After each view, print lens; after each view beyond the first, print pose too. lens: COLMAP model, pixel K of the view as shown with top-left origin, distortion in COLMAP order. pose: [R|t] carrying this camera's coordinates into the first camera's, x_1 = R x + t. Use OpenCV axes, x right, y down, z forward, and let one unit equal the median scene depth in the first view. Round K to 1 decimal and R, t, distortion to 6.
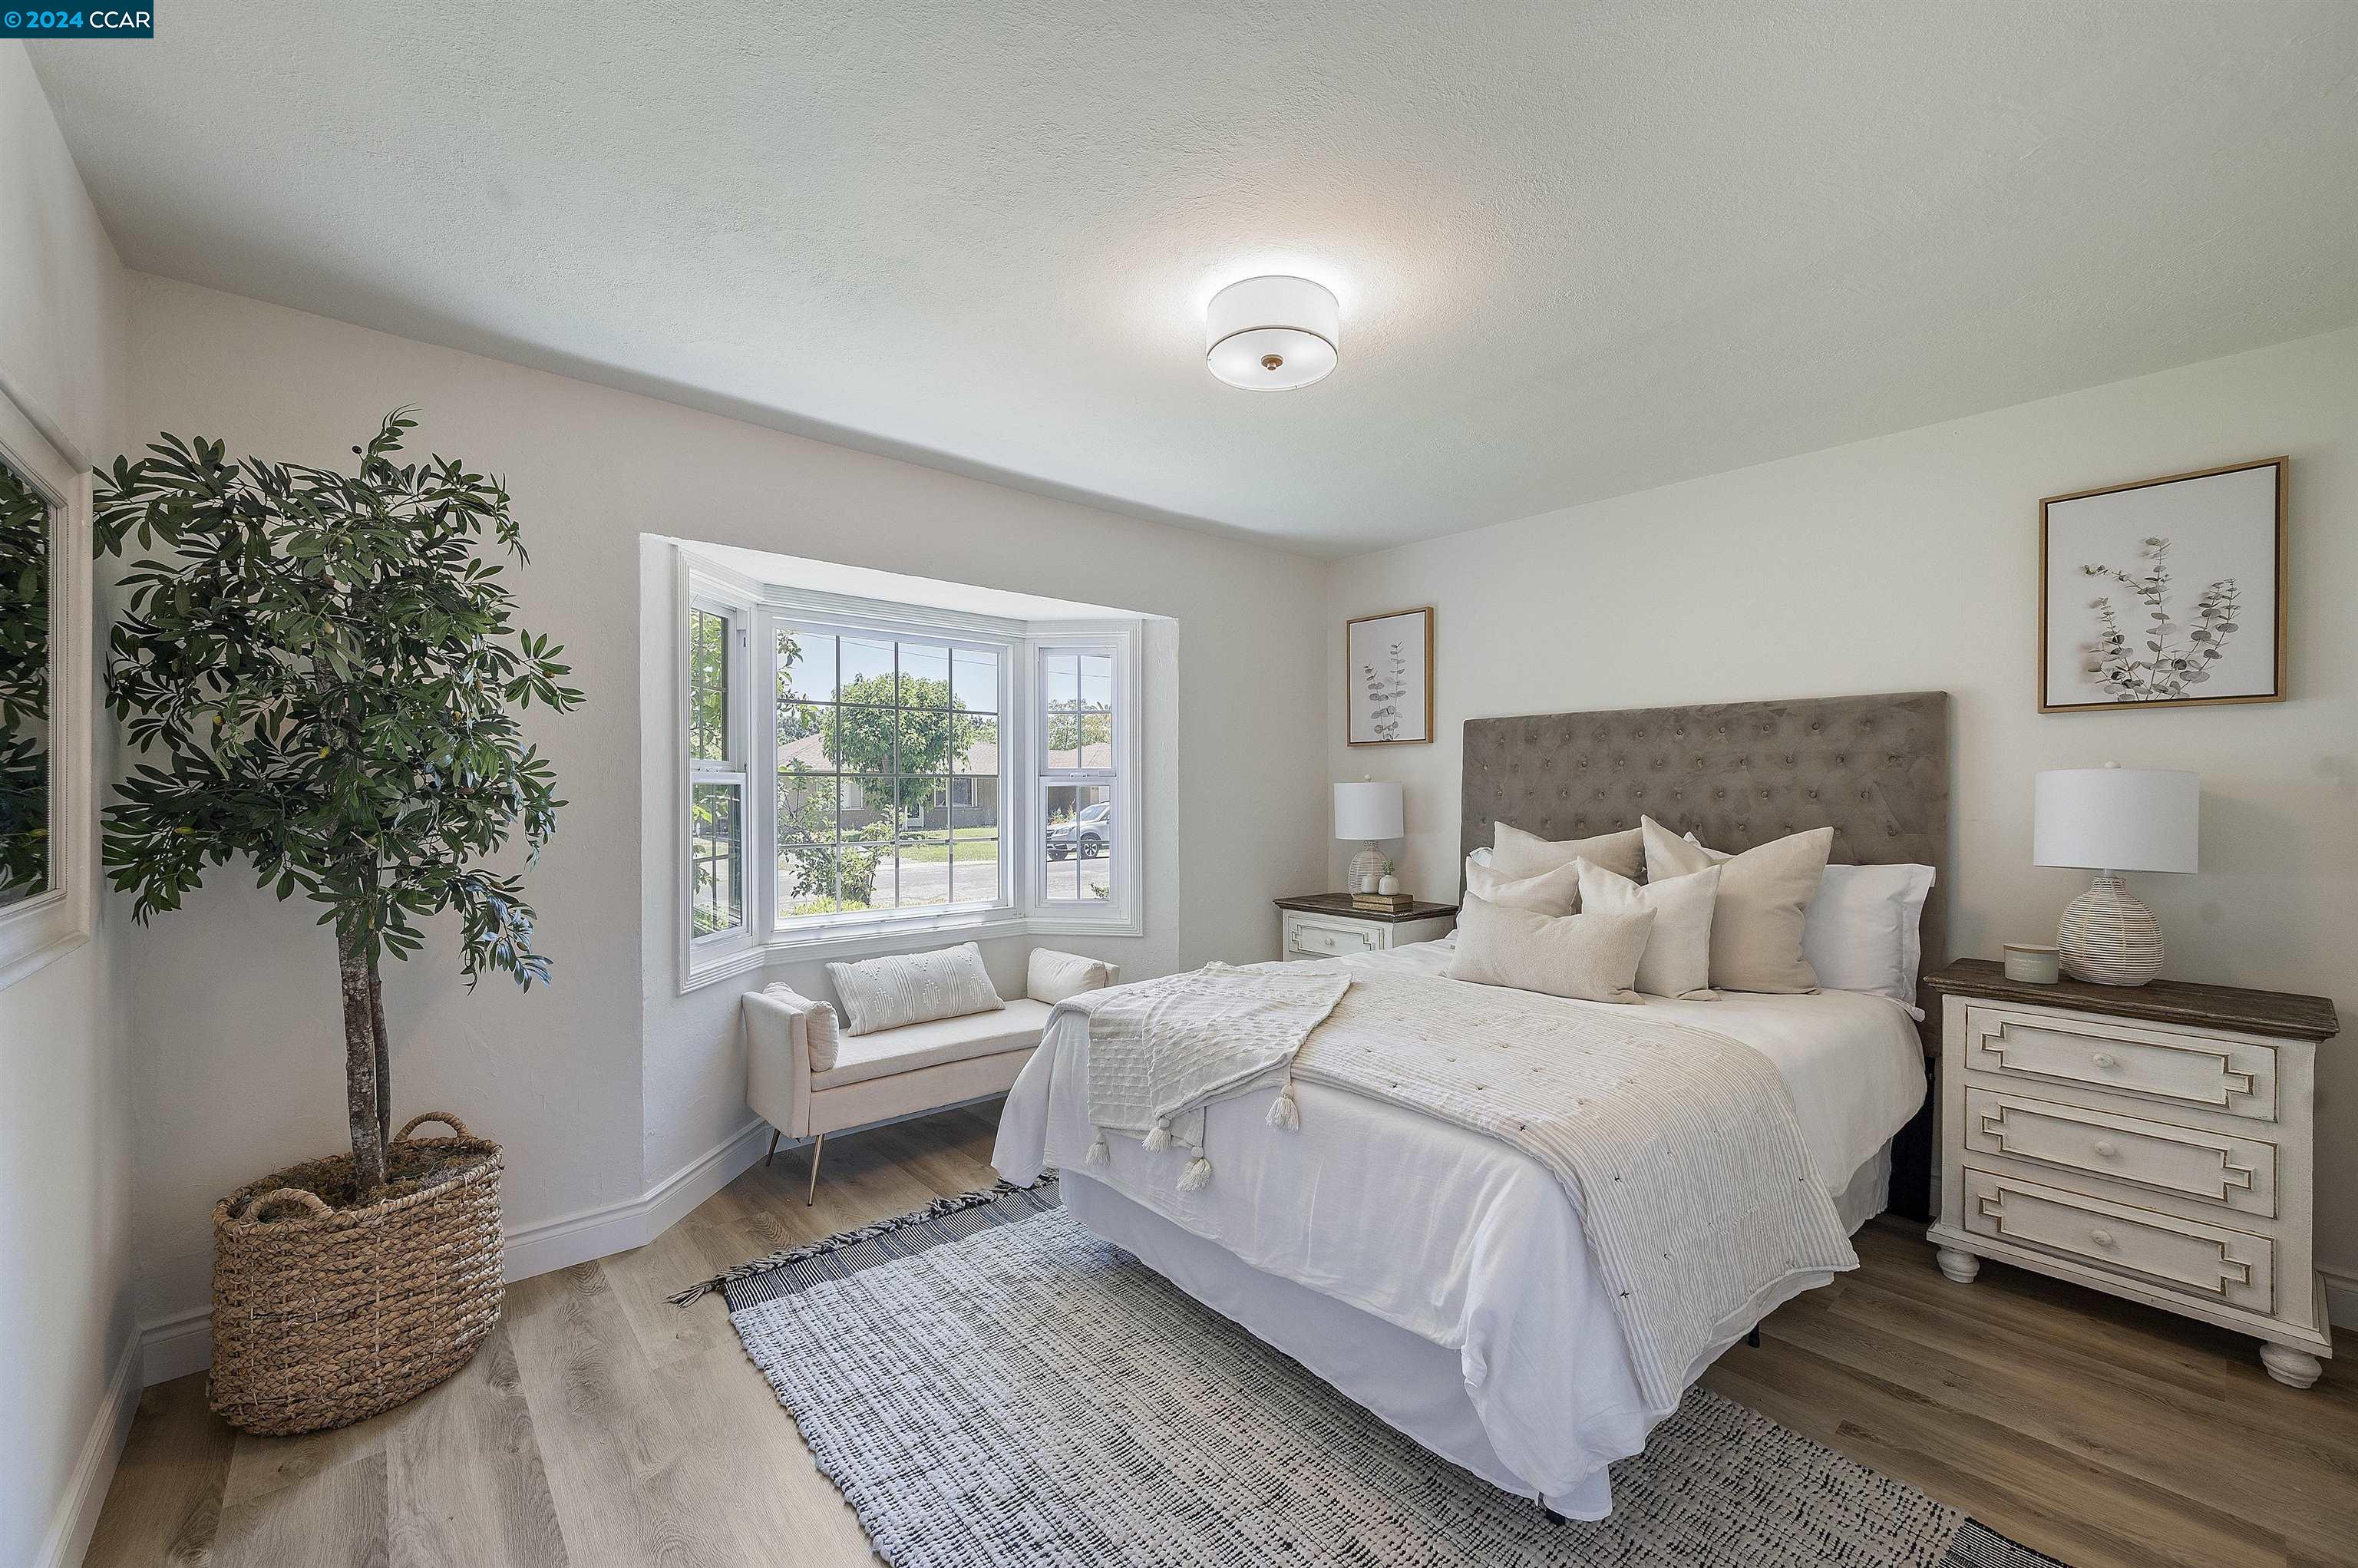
lens RADIAL K [[935.2, 0, 1182.1], [0, 935.2, 773.0], [0, 0, 1]] dist [0.000434, -0.000423]
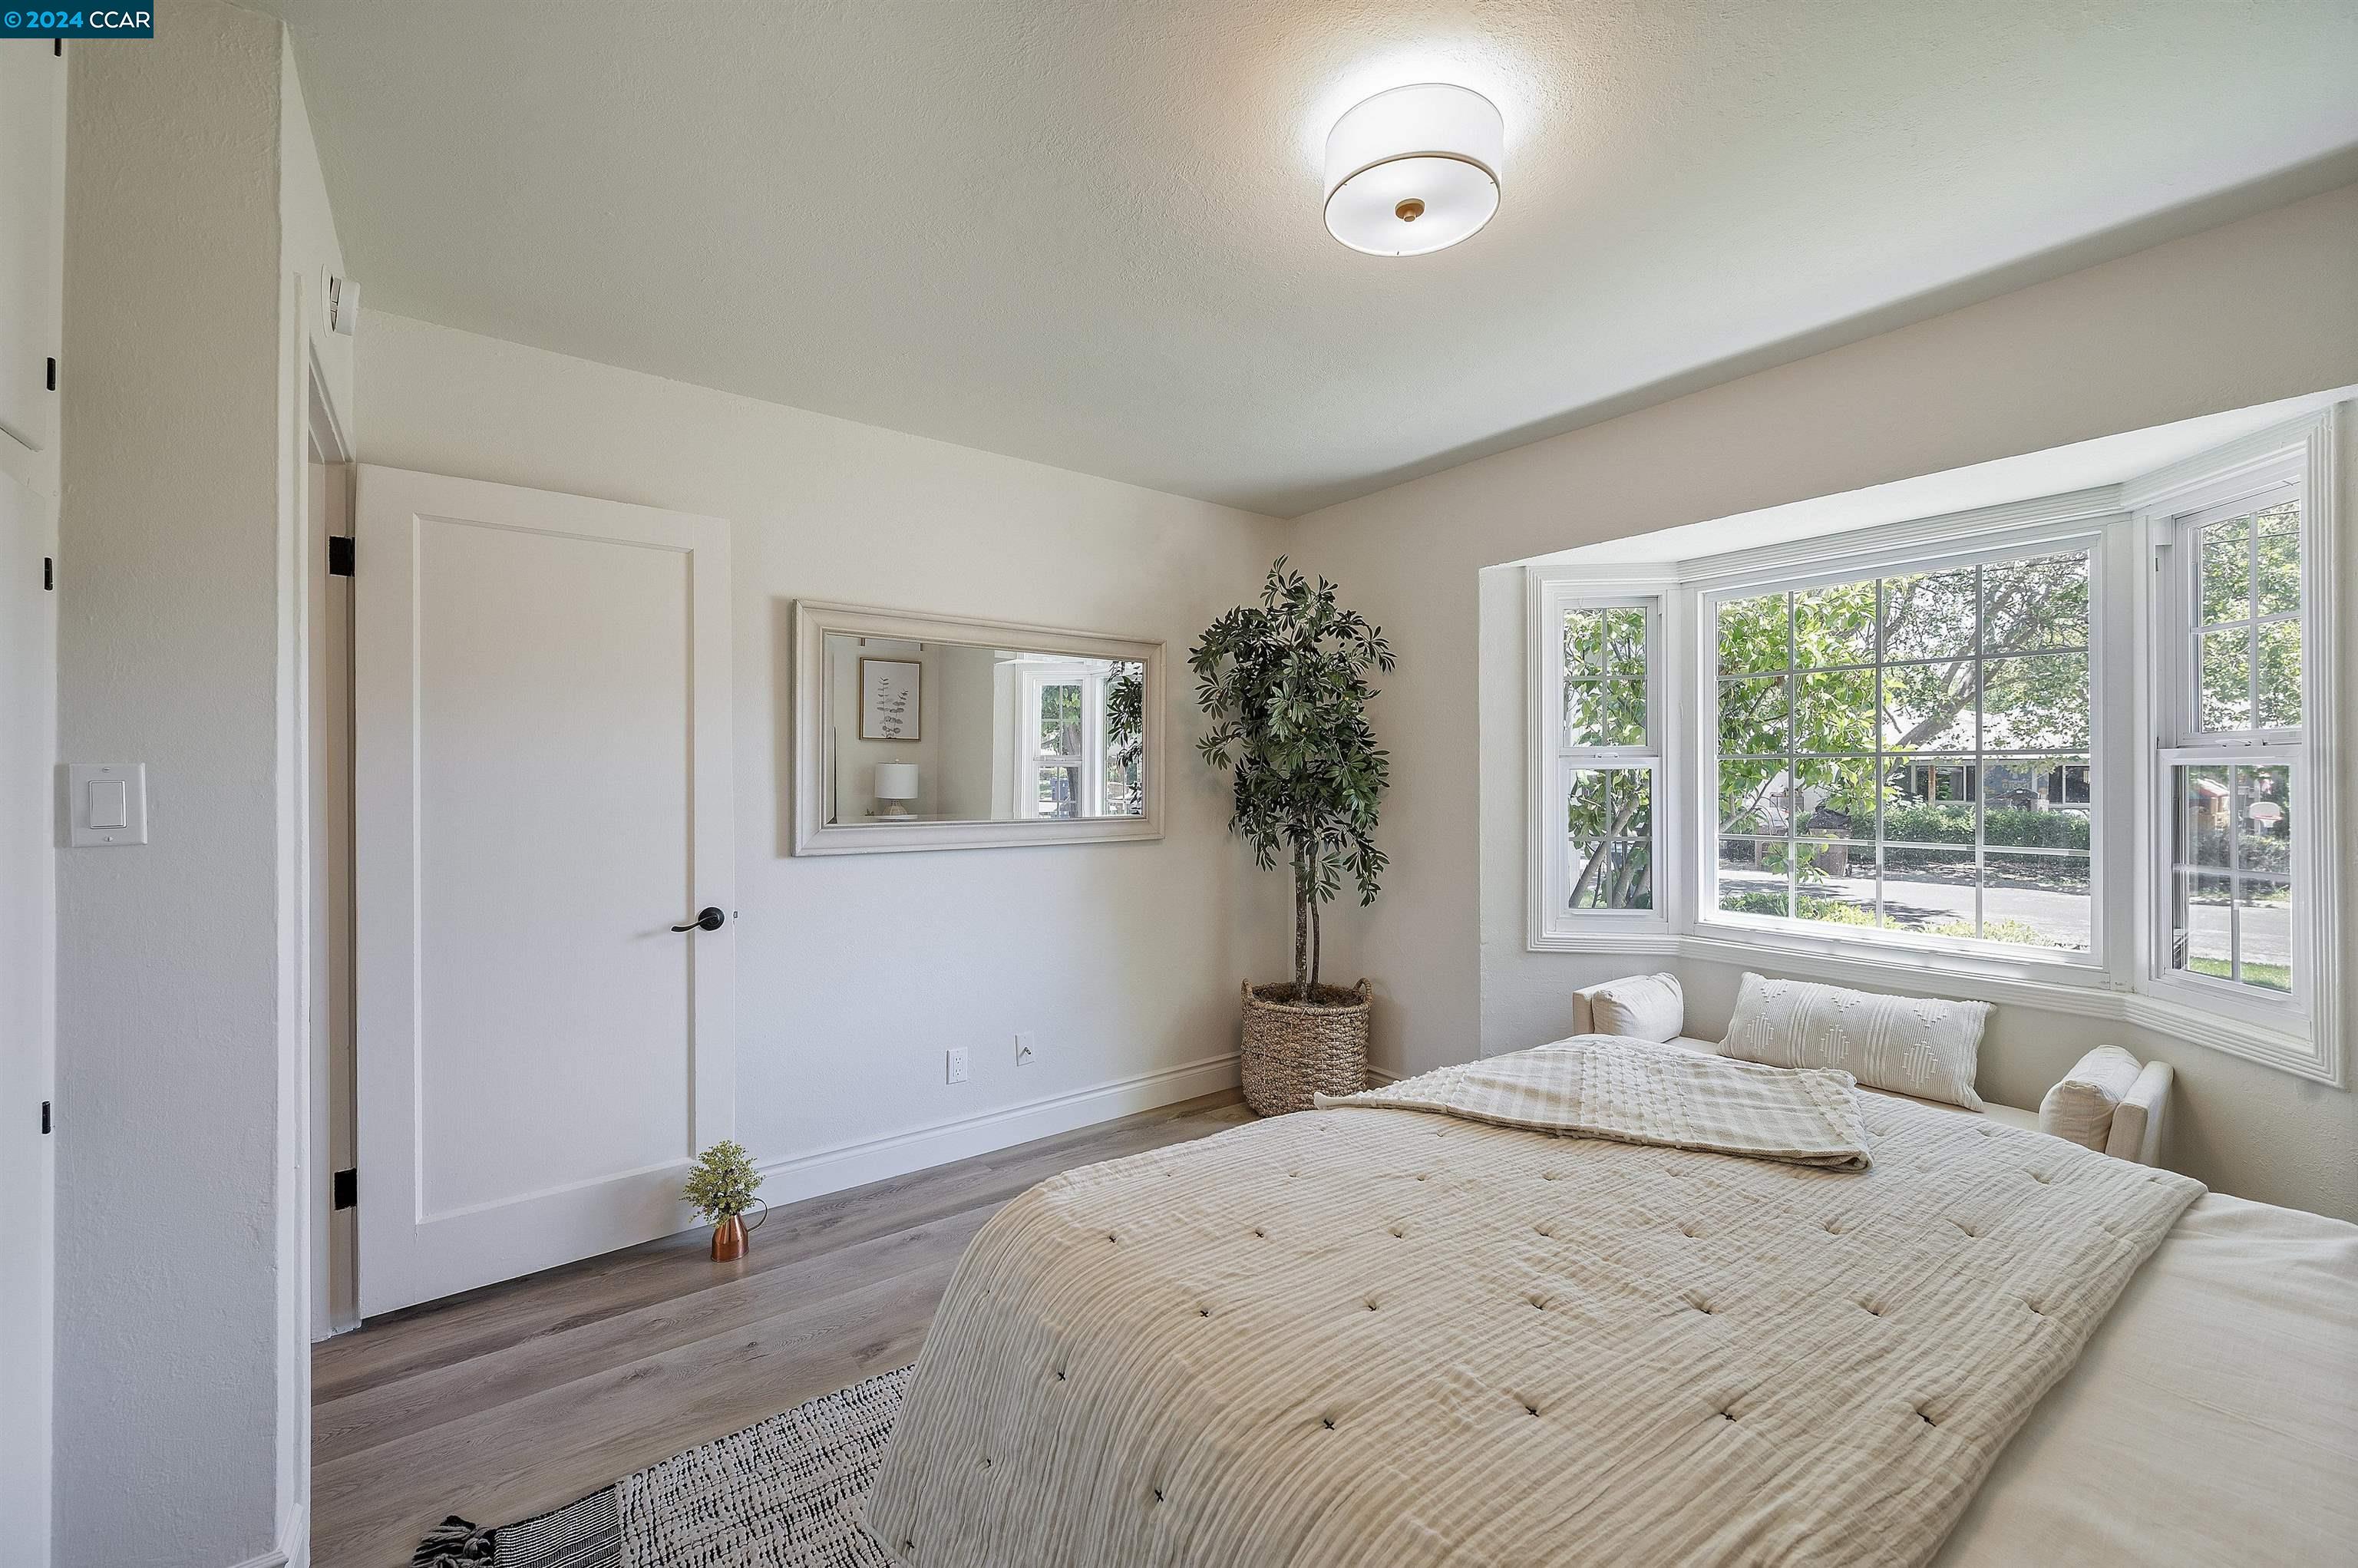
lens RADIAL K [[935.1, 0, 1178.1], [0, 935.1, 747.8], [0, 0, 1]] dist [0.000636, -0.000094]
pose [[-0.077144, -0.030345, -0.996558, 0.662931], [0.021408, 0.999256, -0.032084, 0.012766], [0.996790, -0.023809, -0.076437, 0.660406]]
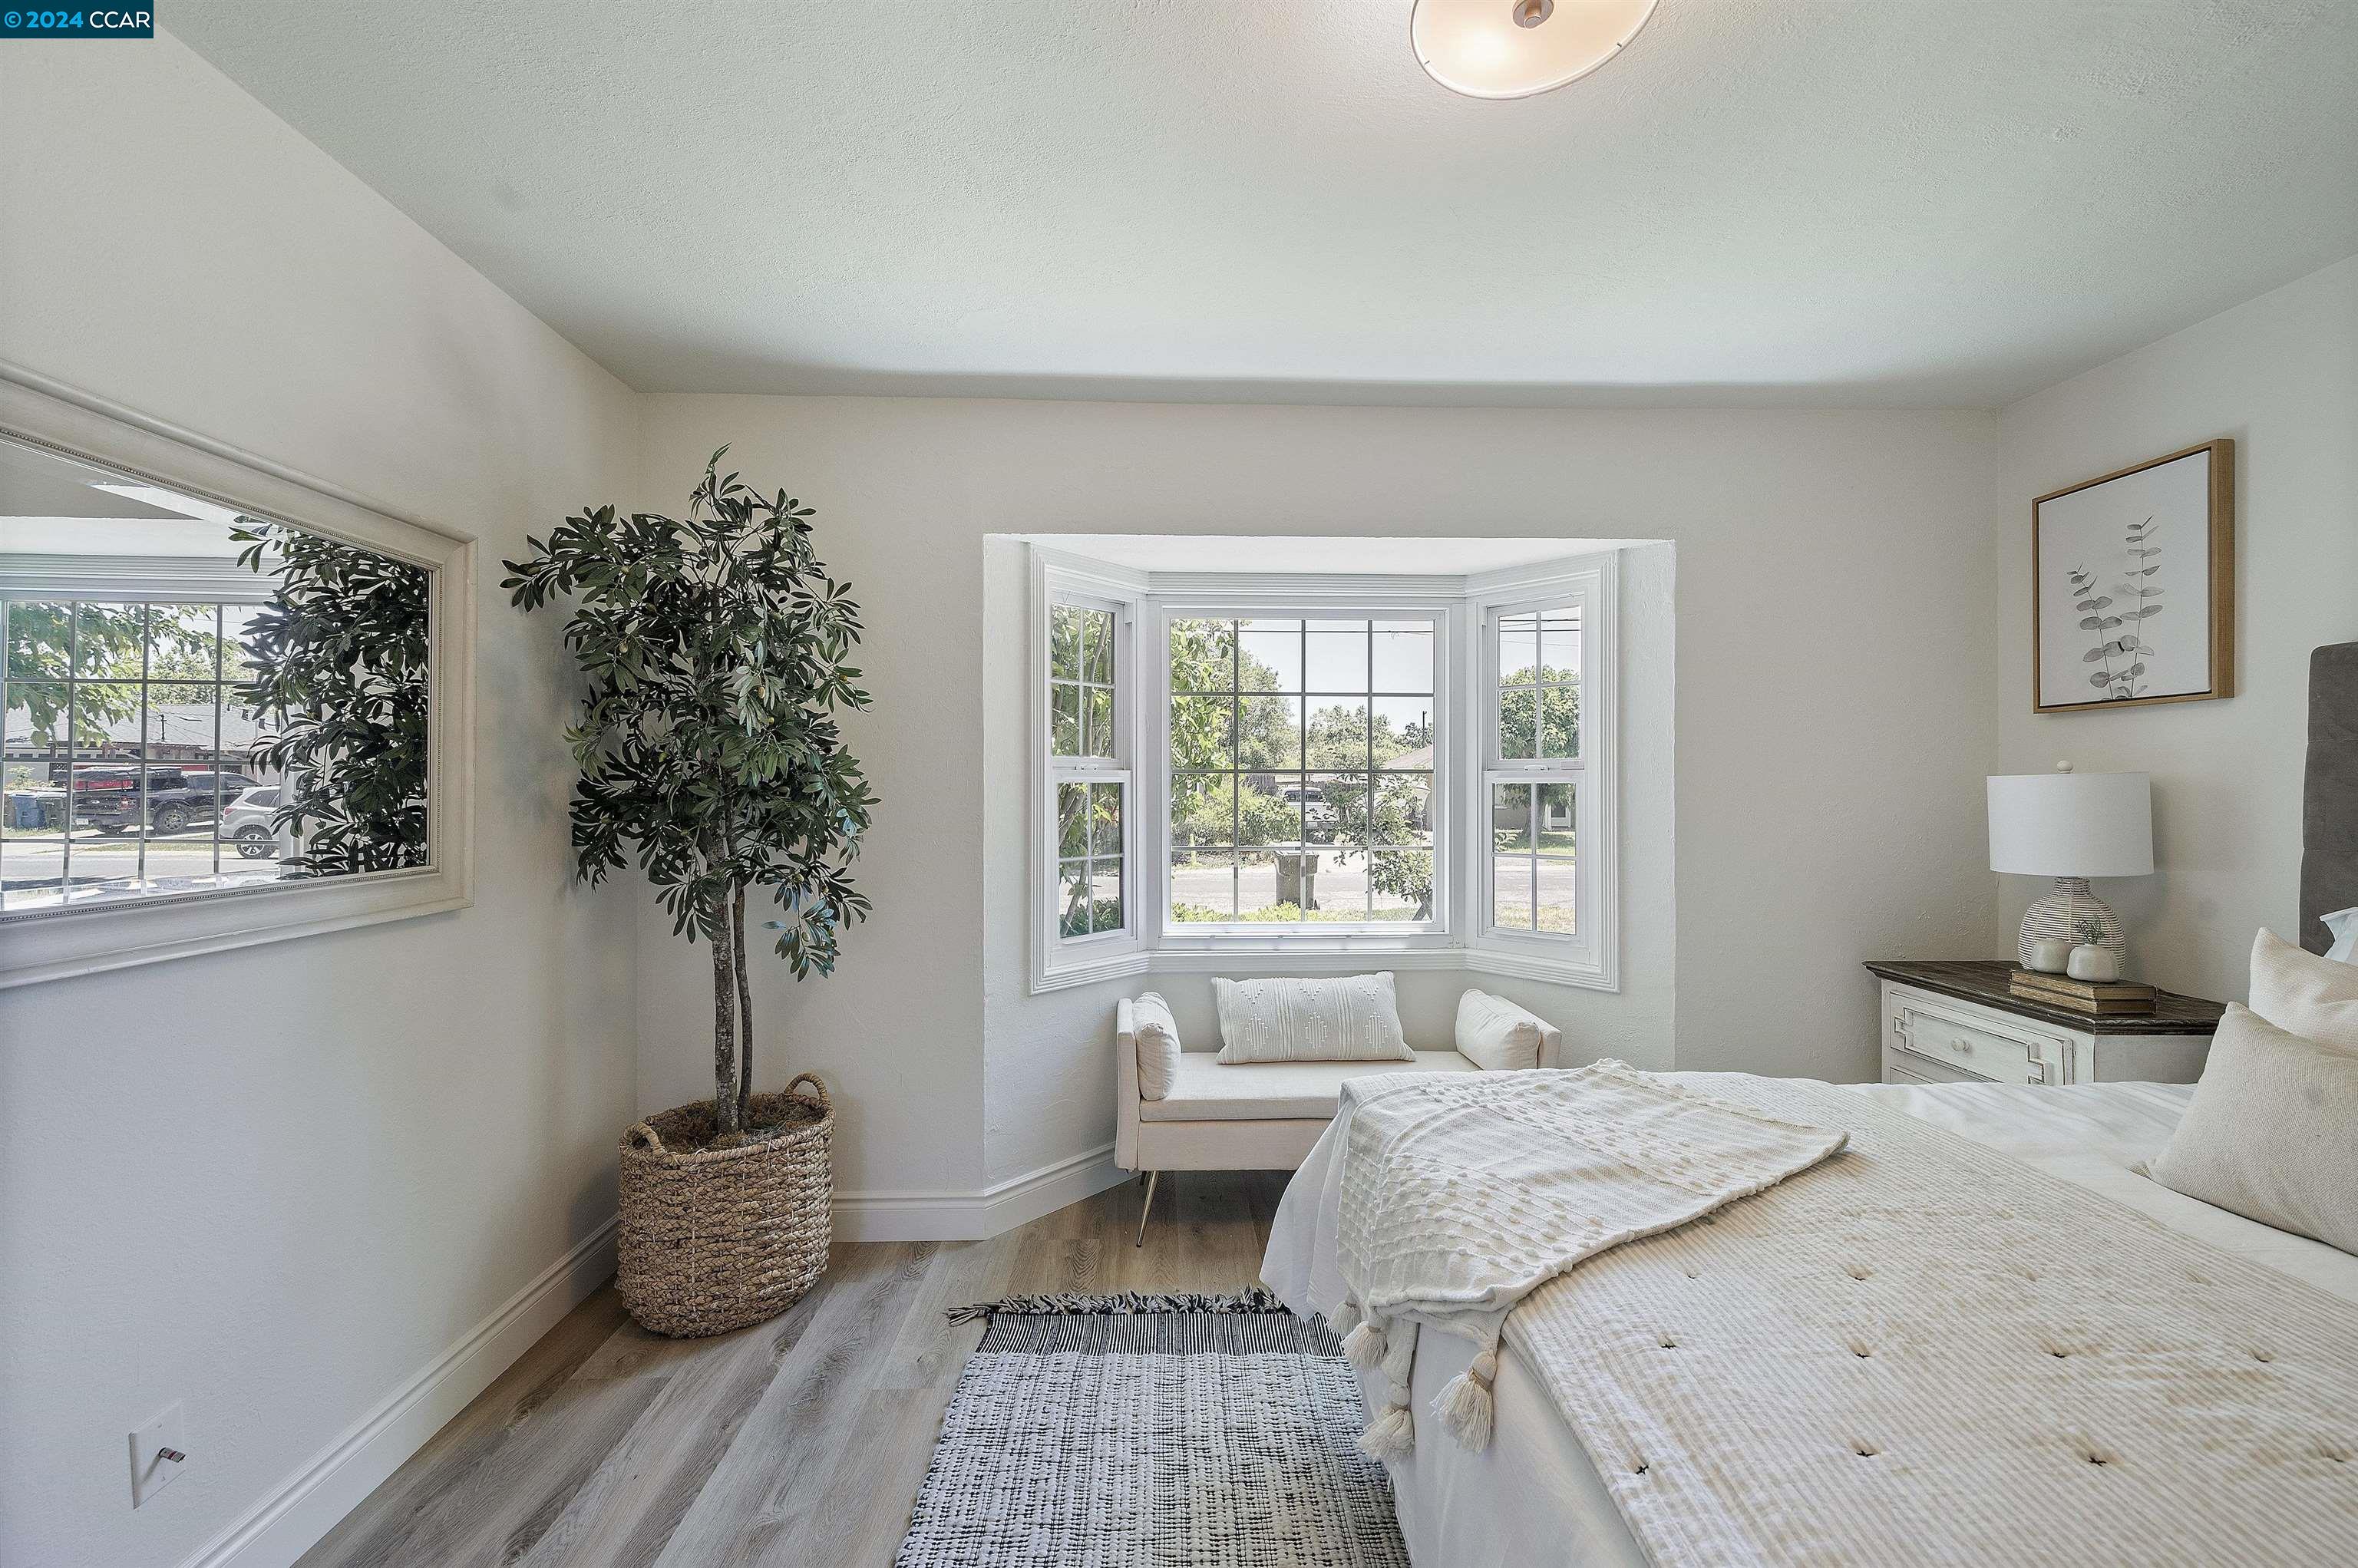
lens RADIAL K [[935.2, 0, 1182.1], [0, 935.2, 773.0], [0, 0, 1]] dist [0.000434, -0.000423]
pose [[0.773646, -0.009441, -0.633547, 0.217809], [0.012191, 0.999926, -0.000014, 0.004195], [0.633500, -0.007712, 0.773704, 0.335792]]
